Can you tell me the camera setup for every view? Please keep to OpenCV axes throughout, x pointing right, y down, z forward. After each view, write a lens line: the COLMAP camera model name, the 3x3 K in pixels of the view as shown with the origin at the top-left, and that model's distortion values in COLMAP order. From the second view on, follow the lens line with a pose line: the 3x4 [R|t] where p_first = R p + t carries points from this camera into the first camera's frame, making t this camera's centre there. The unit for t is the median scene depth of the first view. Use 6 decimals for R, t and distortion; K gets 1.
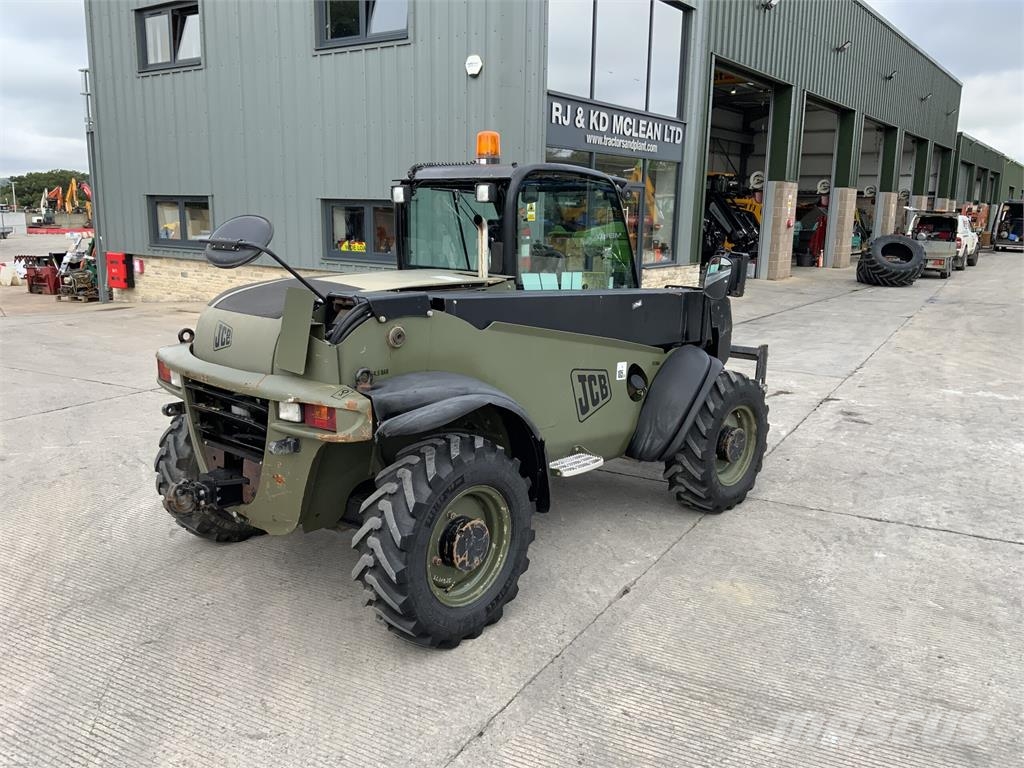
lens RADIAL K [[842.1, 0, 510.5], [0, 842.1, 389.2], [0, 0, 1]] dist [0.116571, -0.235315]
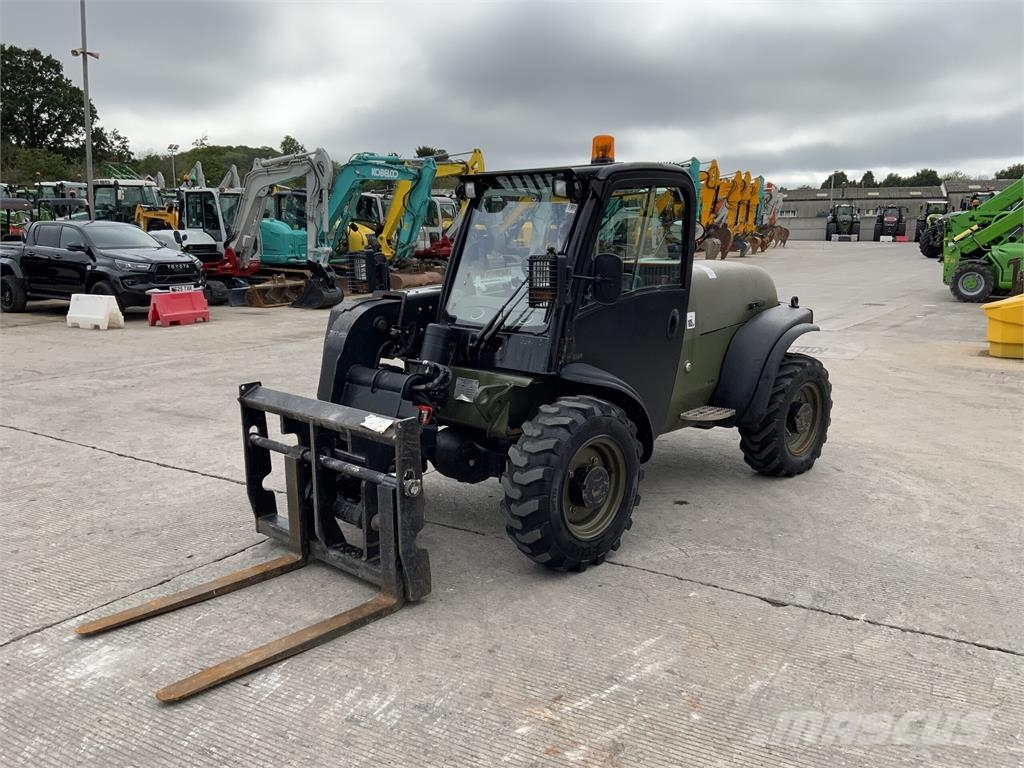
lens RADIAL K [[850.1, 0, 508.5], [0, 850.1, 383.6], [0, 0, 1]] dist [0.055177, -0.107559]
pose [[-0.999660, -0.014011, 0.021993, 0.053831], [-0.004642, 0.925530, 0.378645, -0.355473], [-0.025661, 0.378415, -0.925280, 1.774659]]
